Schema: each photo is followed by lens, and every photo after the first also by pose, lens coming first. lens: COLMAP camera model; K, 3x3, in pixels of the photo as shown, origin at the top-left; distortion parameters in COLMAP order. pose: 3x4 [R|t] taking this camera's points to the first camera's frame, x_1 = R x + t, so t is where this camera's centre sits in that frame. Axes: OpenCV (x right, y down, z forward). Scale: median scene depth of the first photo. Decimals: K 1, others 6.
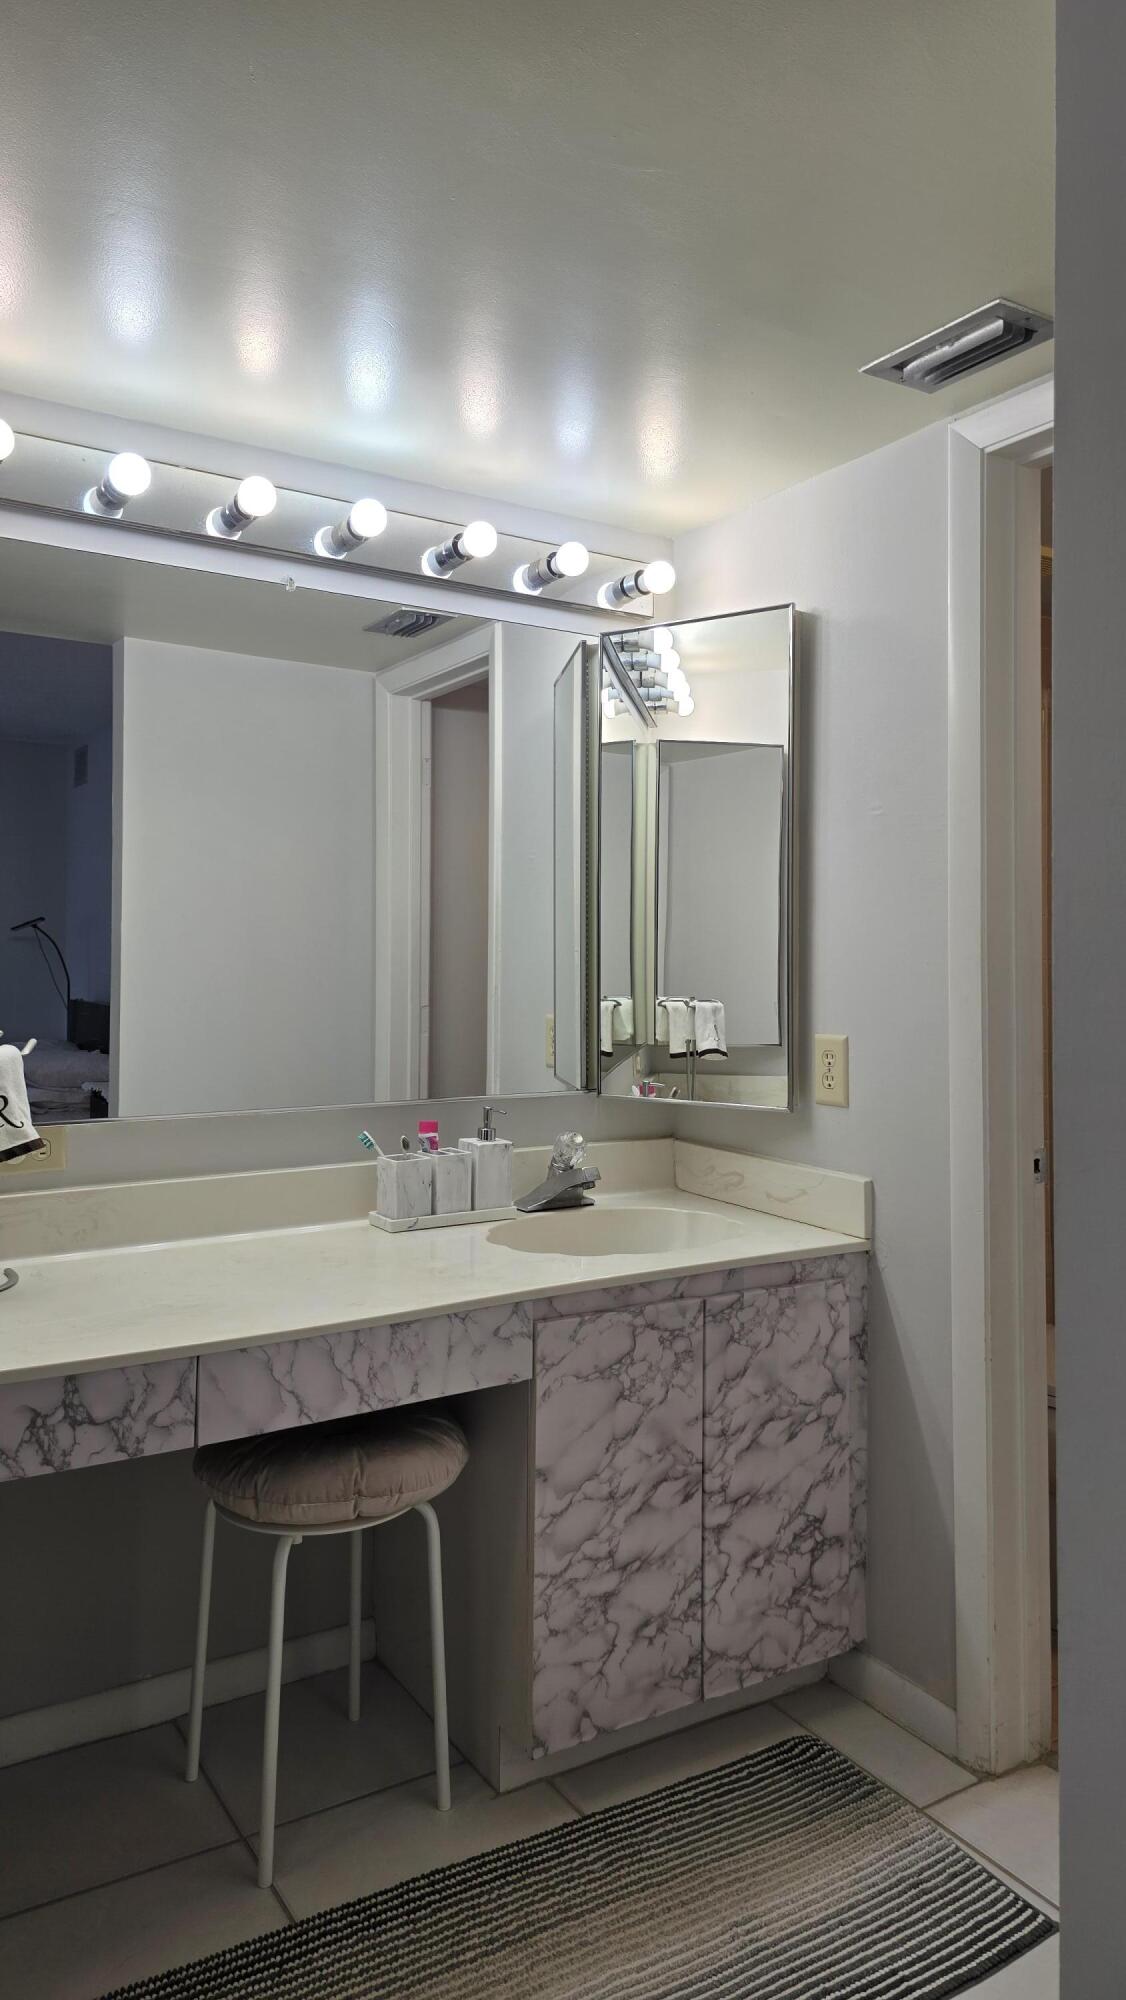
lens RADIAL K [[1361.8, 0, 557.0], [0, 1361.8, 1001.5], [0, 0, 1]] dist [0.079368, -0.065100]
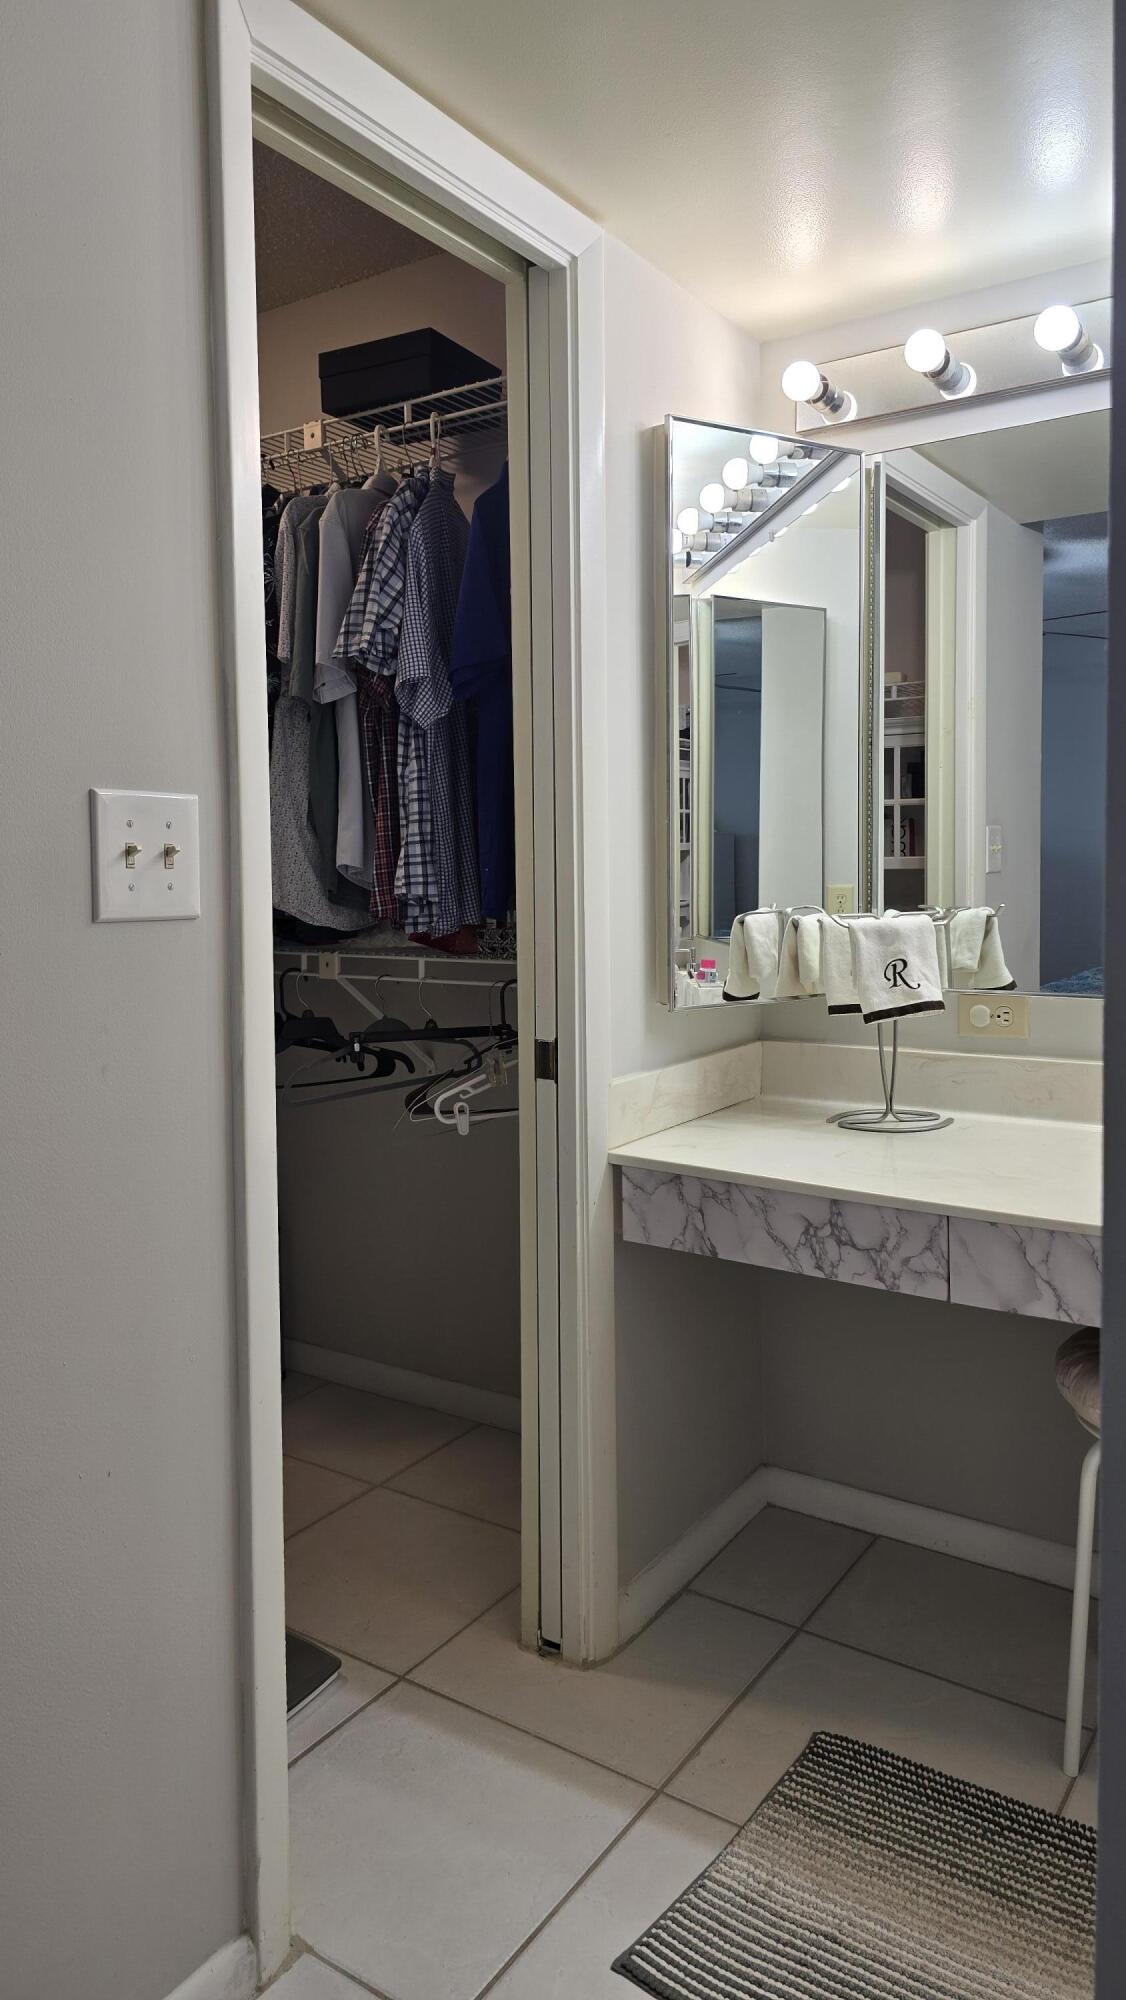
lens RADIAL K [[1361.8, 0, 567.4], [0, 1361.8, 983.2], [0, 0, 1]] dist [0.079368, -0.065100]
pose [[0.421510, 0.076208, -0.903616, 0.541732], [-0.013348, 0.996876, 0.077847, 0.004413], [0.906726, -0.020752, 0.421210, 0.302361]]
